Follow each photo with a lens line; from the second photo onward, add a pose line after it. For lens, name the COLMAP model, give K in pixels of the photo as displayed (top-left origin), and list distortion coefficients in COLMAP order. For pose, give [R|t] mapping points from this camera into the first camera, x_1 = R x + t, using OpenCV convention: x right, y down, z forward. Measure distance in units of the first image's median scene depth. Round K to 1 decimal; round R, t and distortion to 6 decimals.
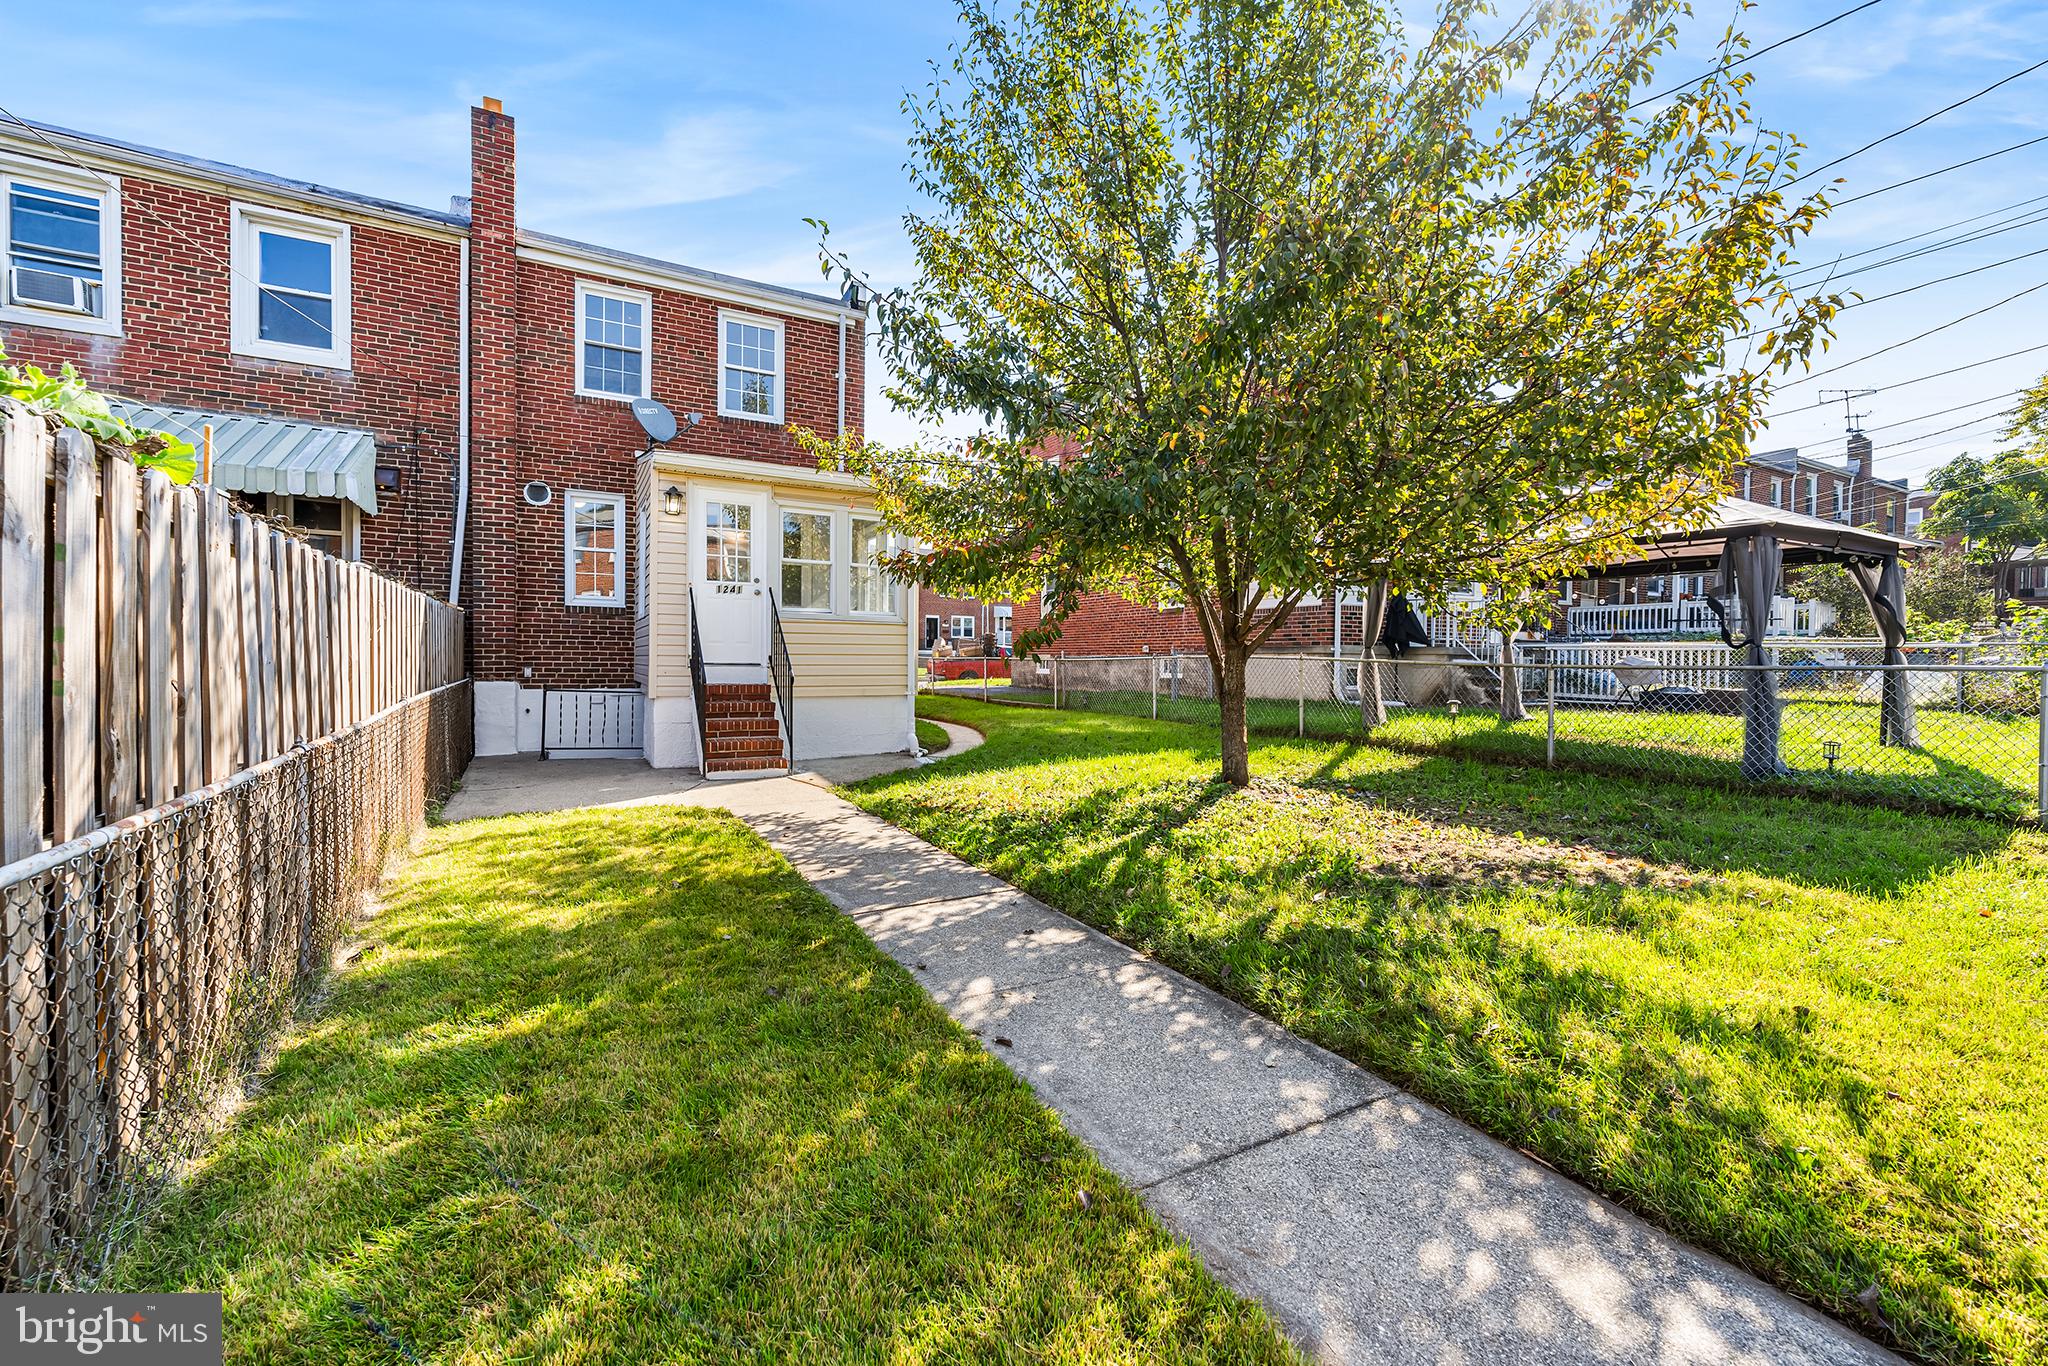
lens RADIAL K [[833.4, 0, 1022.1], [0, 833.4, 660.3], [0, 0, 1]] dist [-0.000438, -0.000158]
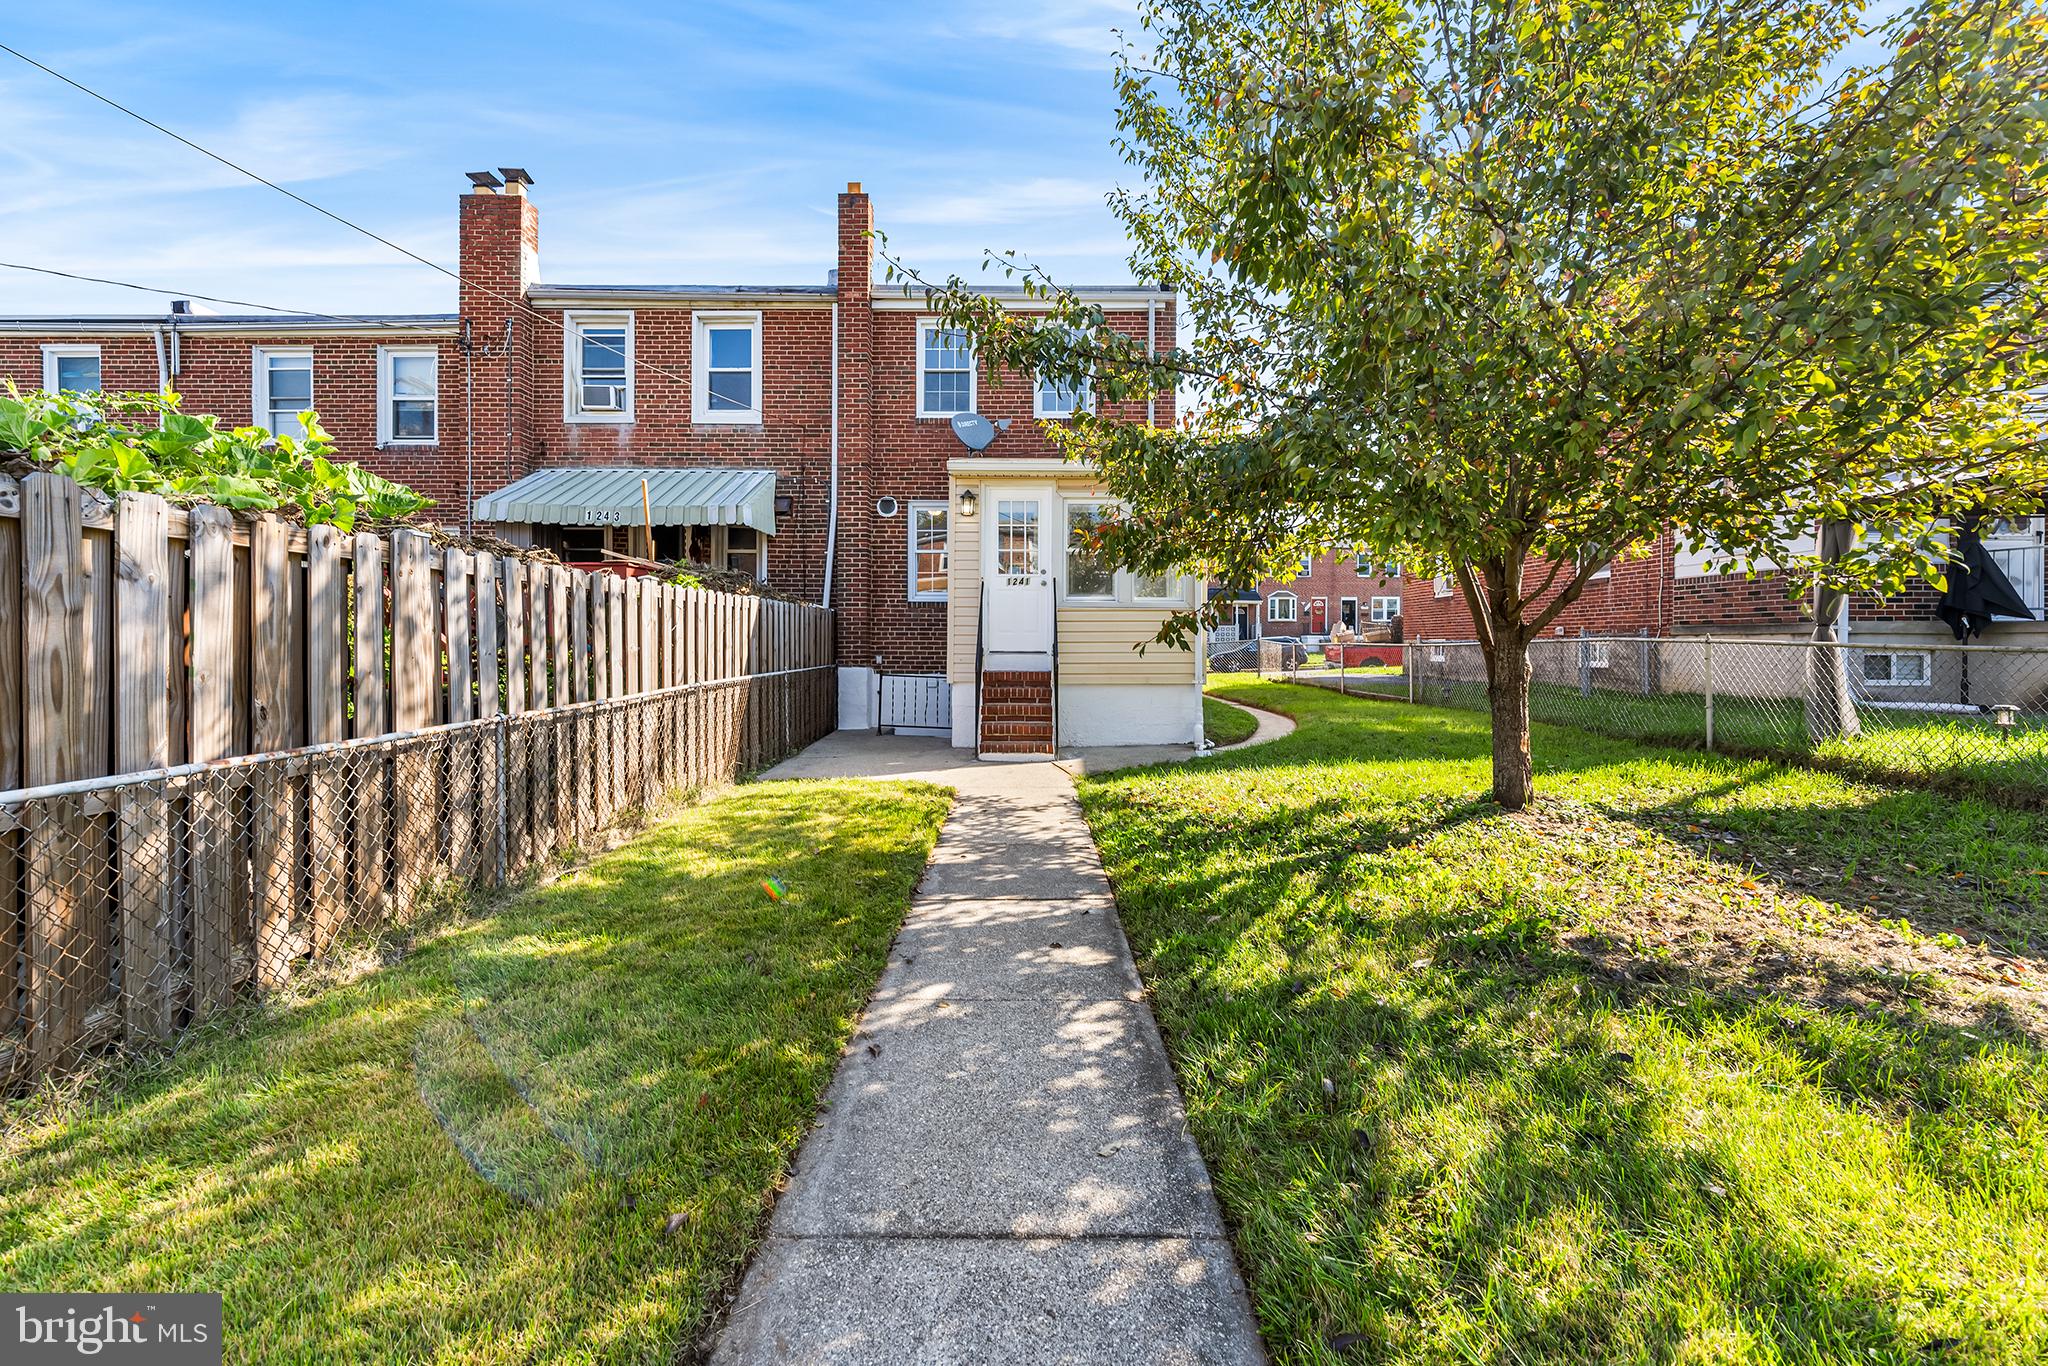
lens RADIAL K [[843.6, 0, 1031.4], [0, 843.6, 634.9], [0, 0, 1]] dist [-0.001069, -0.000030]
pose [[0.873161, -0.013082, -0.487257, 0.204225], [0.006204, 0.999857, -0.015727, -0.000421], [0.487393, 0.010709, 0.873117, 0.080438]]
